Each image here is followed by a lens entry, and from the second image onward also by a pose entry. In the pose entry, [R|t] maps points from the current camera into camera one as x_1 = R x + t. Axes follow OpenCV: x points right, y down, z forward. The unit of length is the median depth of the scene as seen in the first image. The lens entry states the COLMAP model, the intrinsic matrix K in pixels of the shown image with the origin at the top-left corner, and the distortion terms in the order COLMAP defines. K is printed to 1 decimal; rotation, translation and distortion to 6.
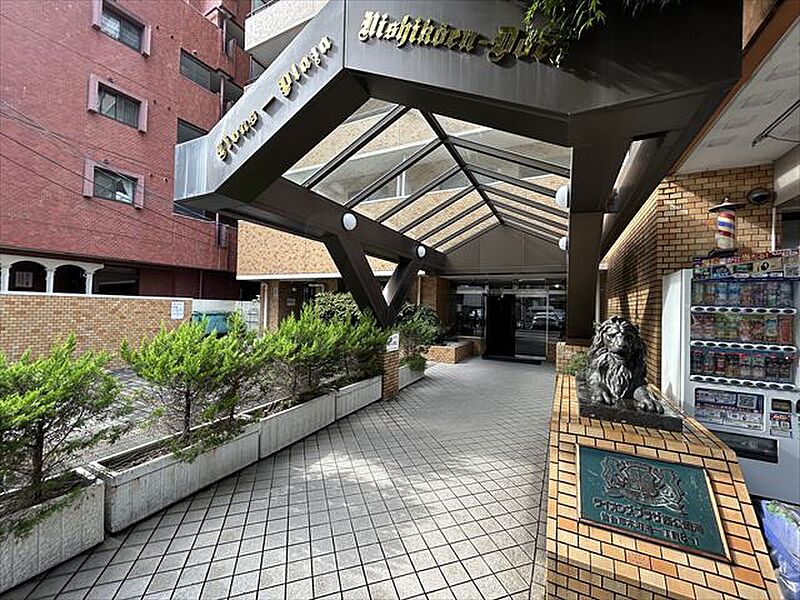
lens RADIAL K [[324.3, 0, 403.9], [0, 324.3, 303.8], [0, 0, 1]] dist [-0.000513, 0.000177]
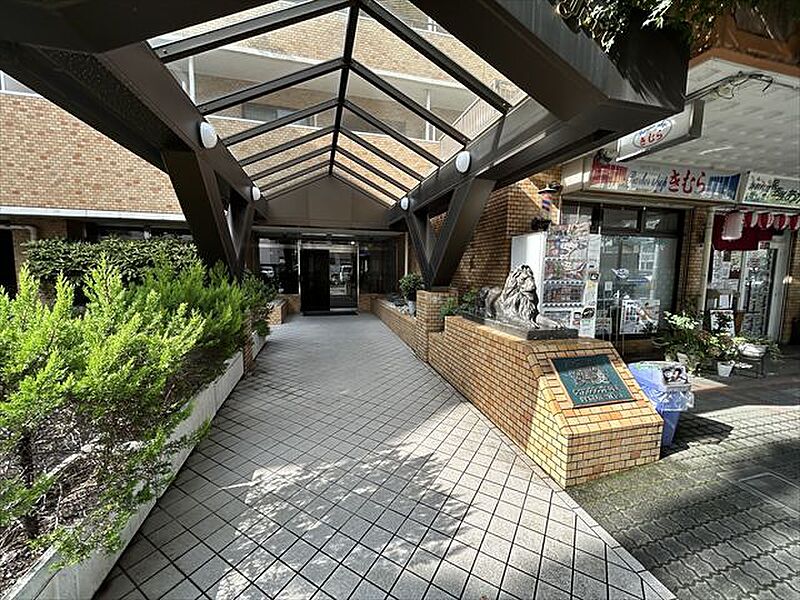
lens RADIAL K [[324.3, 0, 399.9], [0, 324.3, 297.1], [0, 0, 1]] dist [-0.000513, 0.000177]
pose [[0.764283, -0.080983, 0.639776, -0.525665], [0.008304, 0.993237, 0.115803, 0.009342], [-0.644828, -0.083194, 0.759787, 0.259887]]
